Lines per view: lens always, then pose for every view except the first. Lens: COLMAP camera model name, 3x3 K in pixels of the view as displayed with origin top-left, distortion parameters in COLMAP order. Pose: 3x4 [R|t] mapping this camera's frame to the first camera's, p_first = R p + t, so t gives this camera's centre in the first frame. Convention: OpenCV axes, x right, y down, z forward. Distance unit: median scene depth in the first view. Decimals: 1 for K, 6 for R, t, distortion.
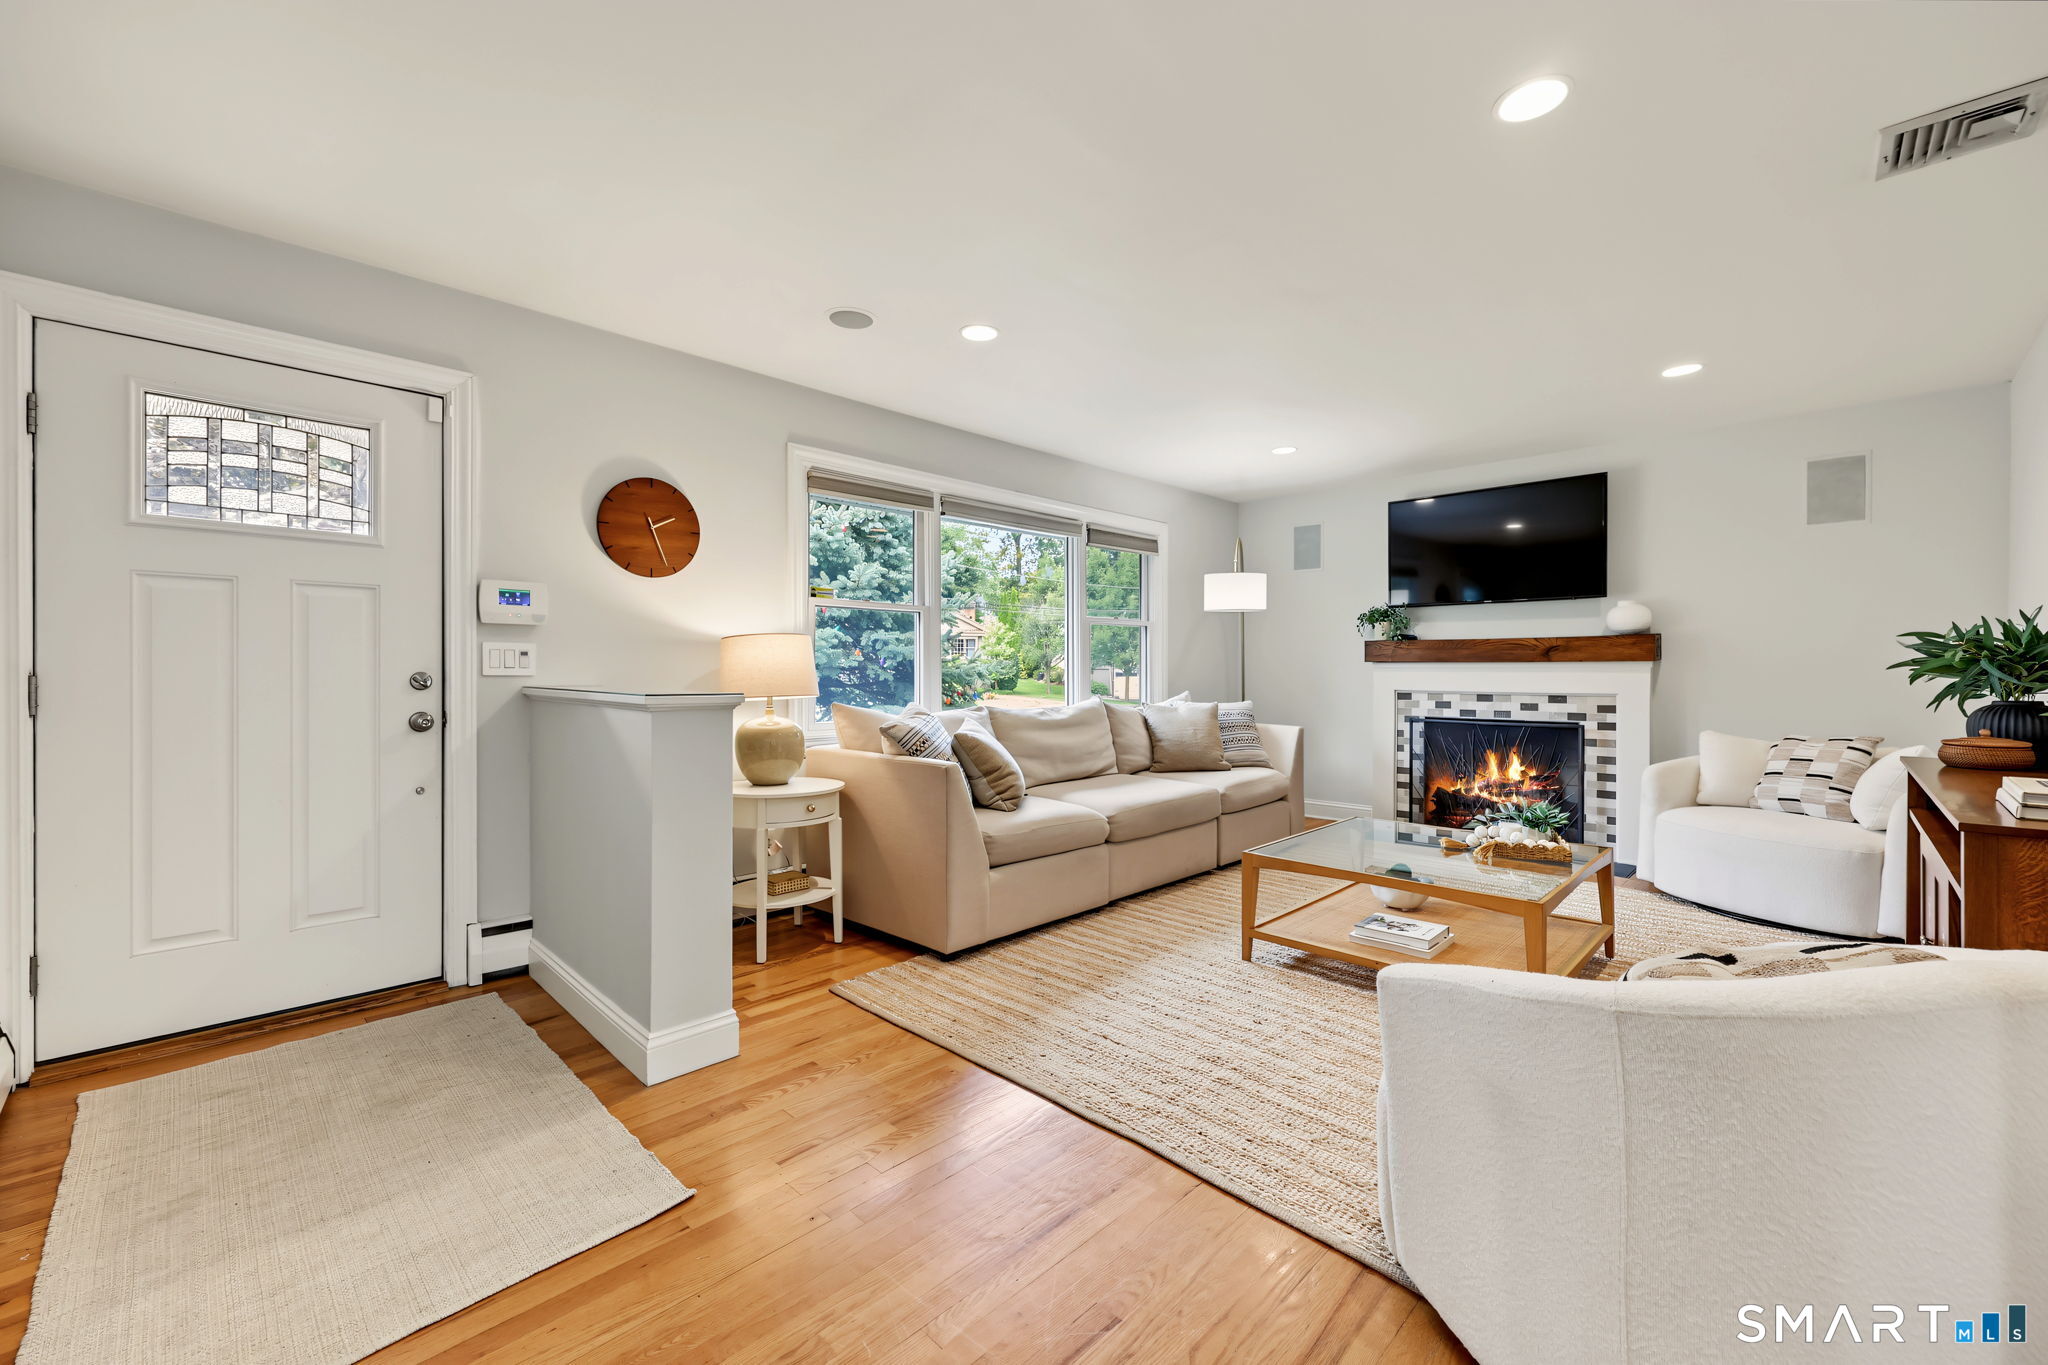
lens RADIAL K [[819.7, 0, 1028.5], [0, 819.7, 676.3], [0, 0, 1]] dist [-0.001359, -0.000117]
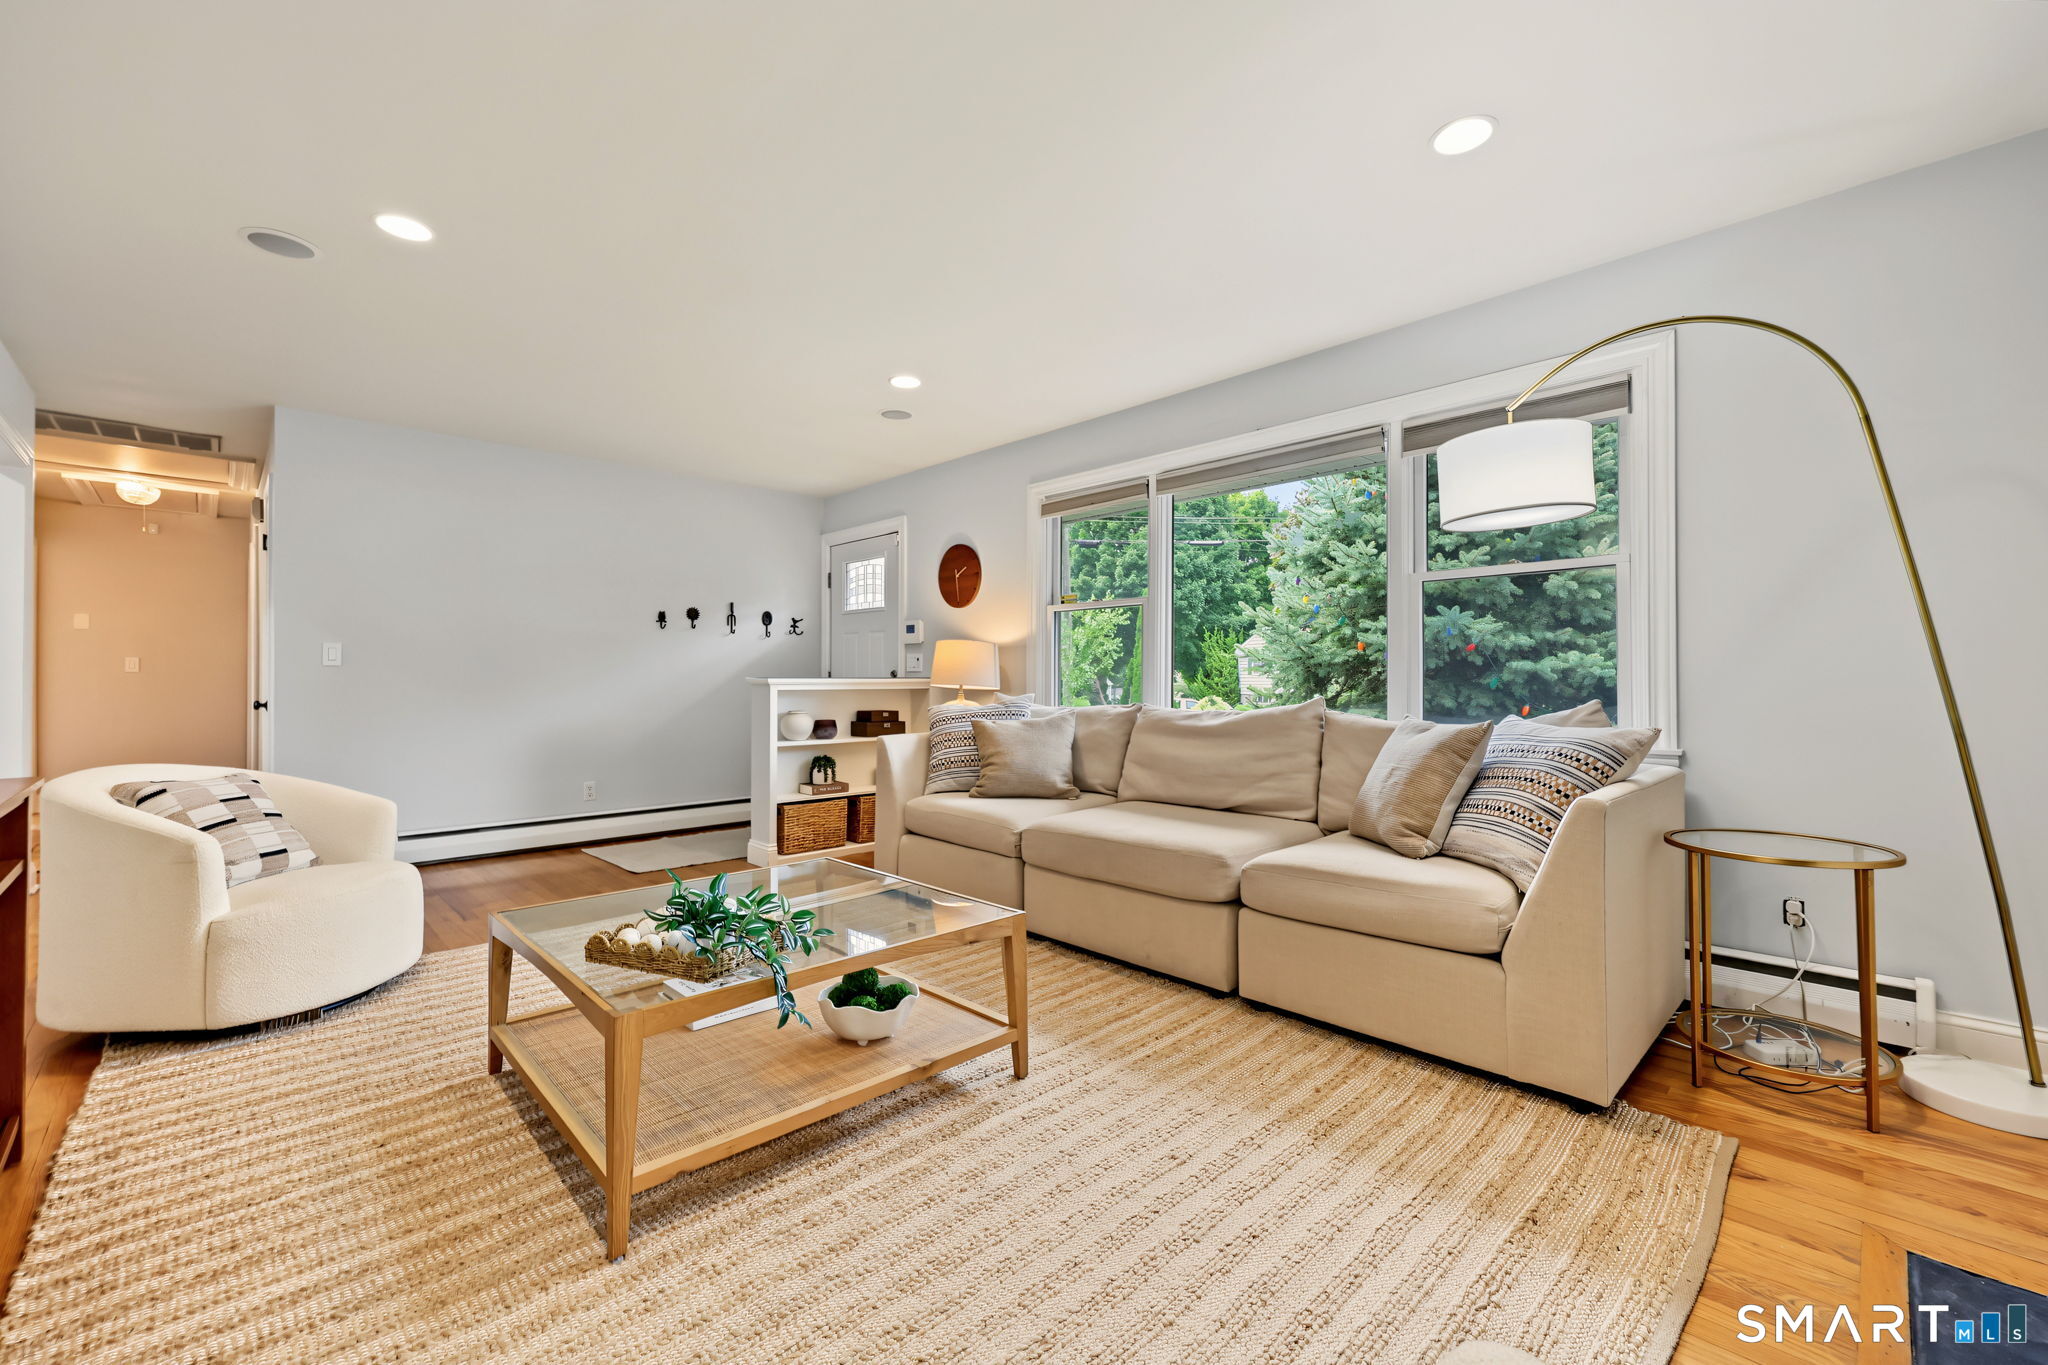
lens RADIAL K [[826.4, 0, 1029.0], [0, 826.4, 677.3], [0, 0, 1]] dist [-0.001145, -0.000170]
pose [[-0.016661, -0.003992, -0.999853, 0.775603], [-0.007743, 0.999963, -0.003863, 0.010829], [0.999831, 0.007677, -0.016692, 0.817746]]
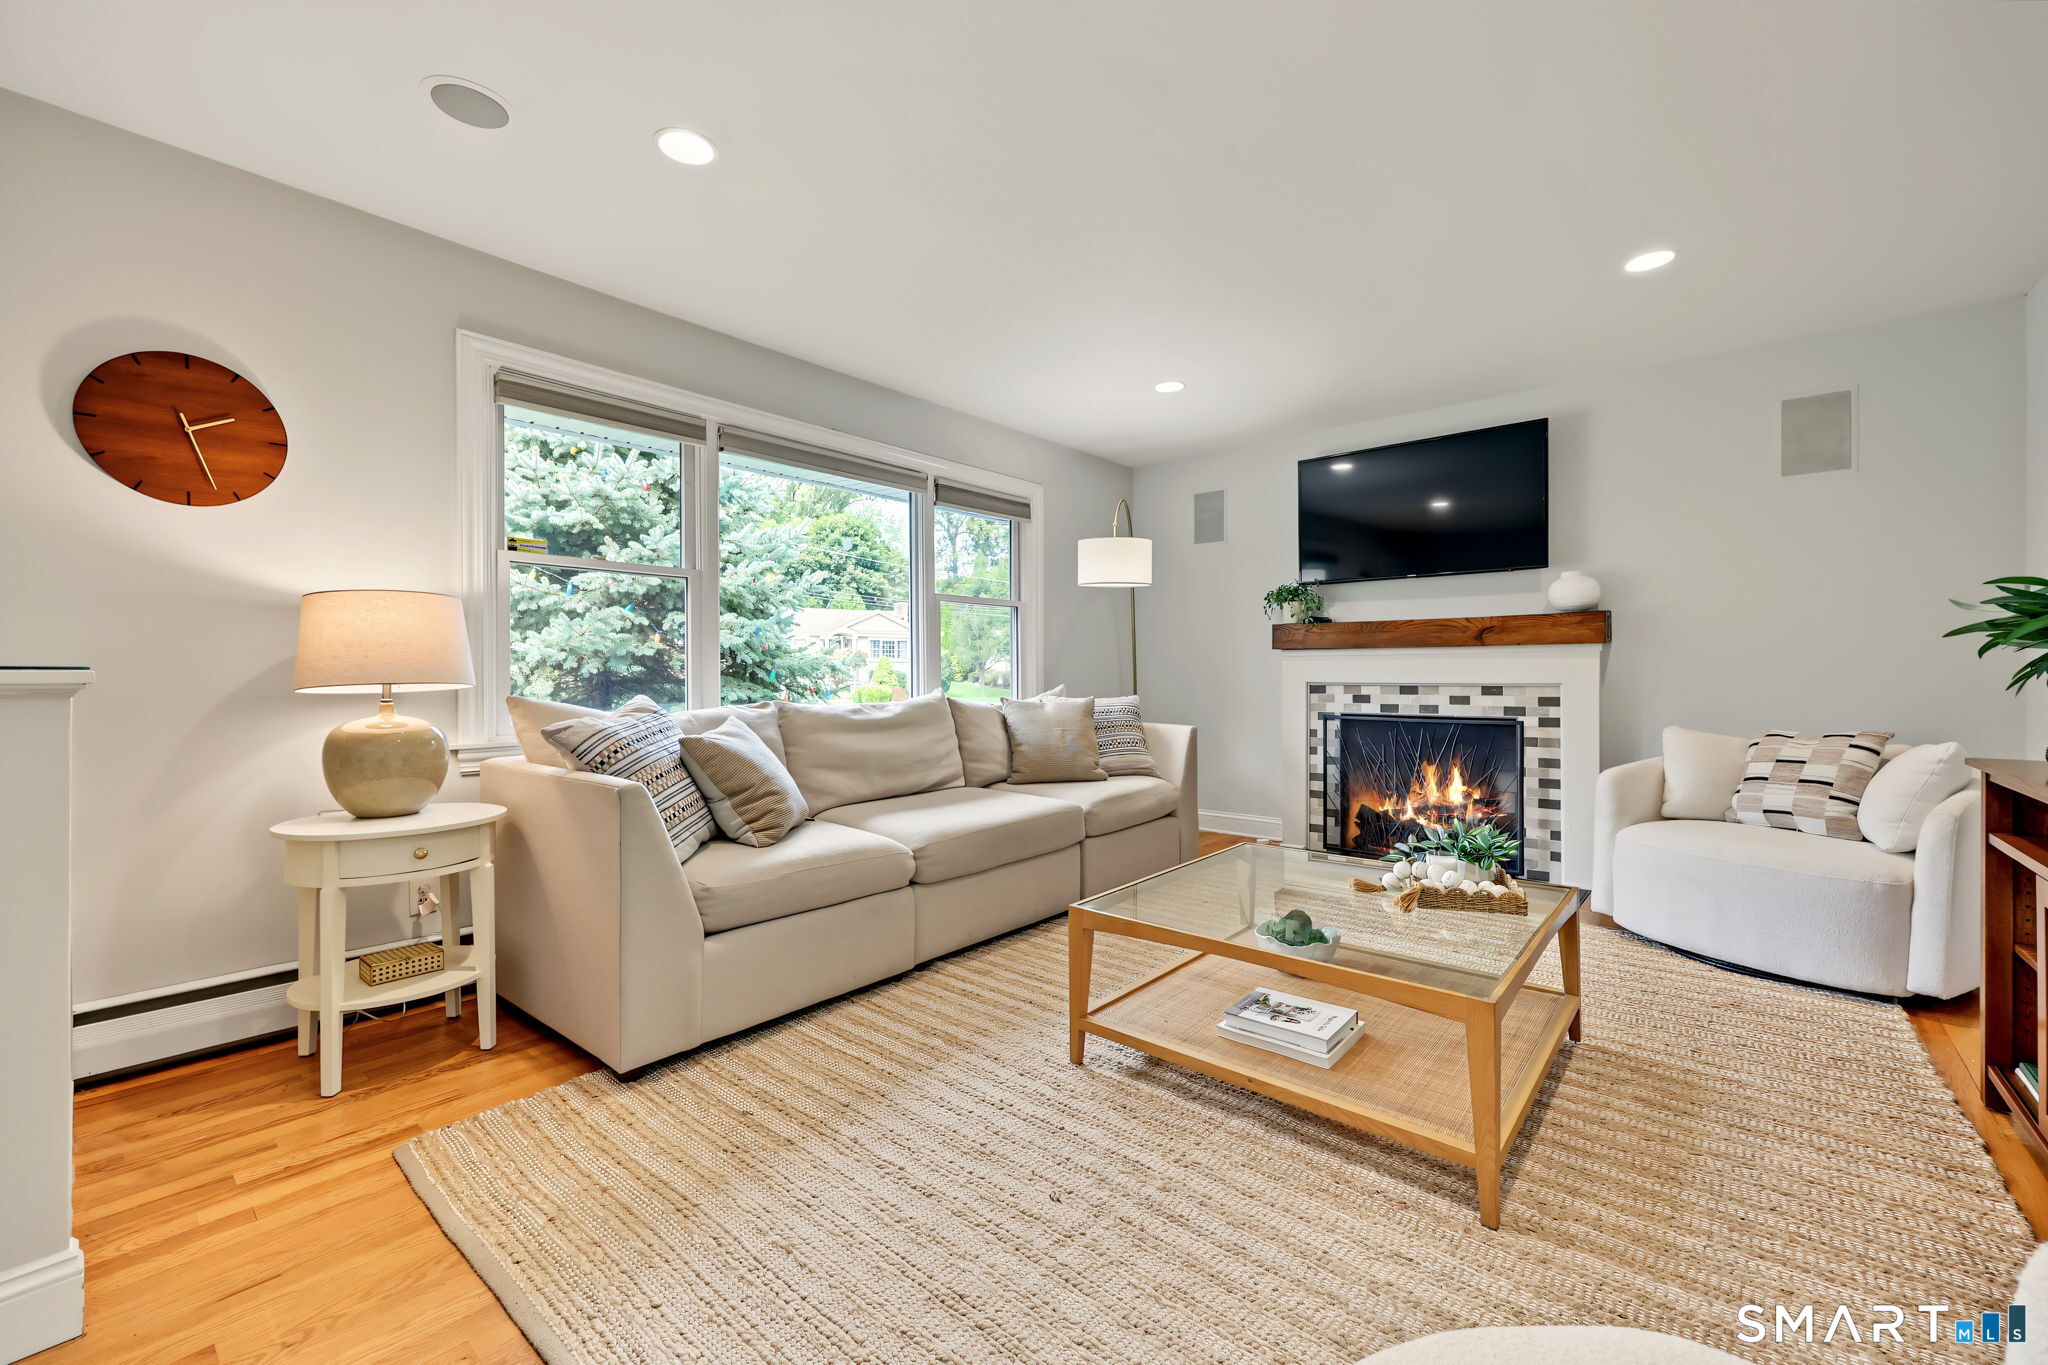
lens RADIAL K [[821.5, 0, 1029.6], [0, 821.5, 676.7], [0, 0, 1]] dist [-0.001367, -0.000025]
pose [[0.997282, -0.003347, 0.073604, 0.117178], [0.003608, 0.999988, -0.003404, 0.015582], [-0.073592, 0.003660, 0.997282, 0.206067]]
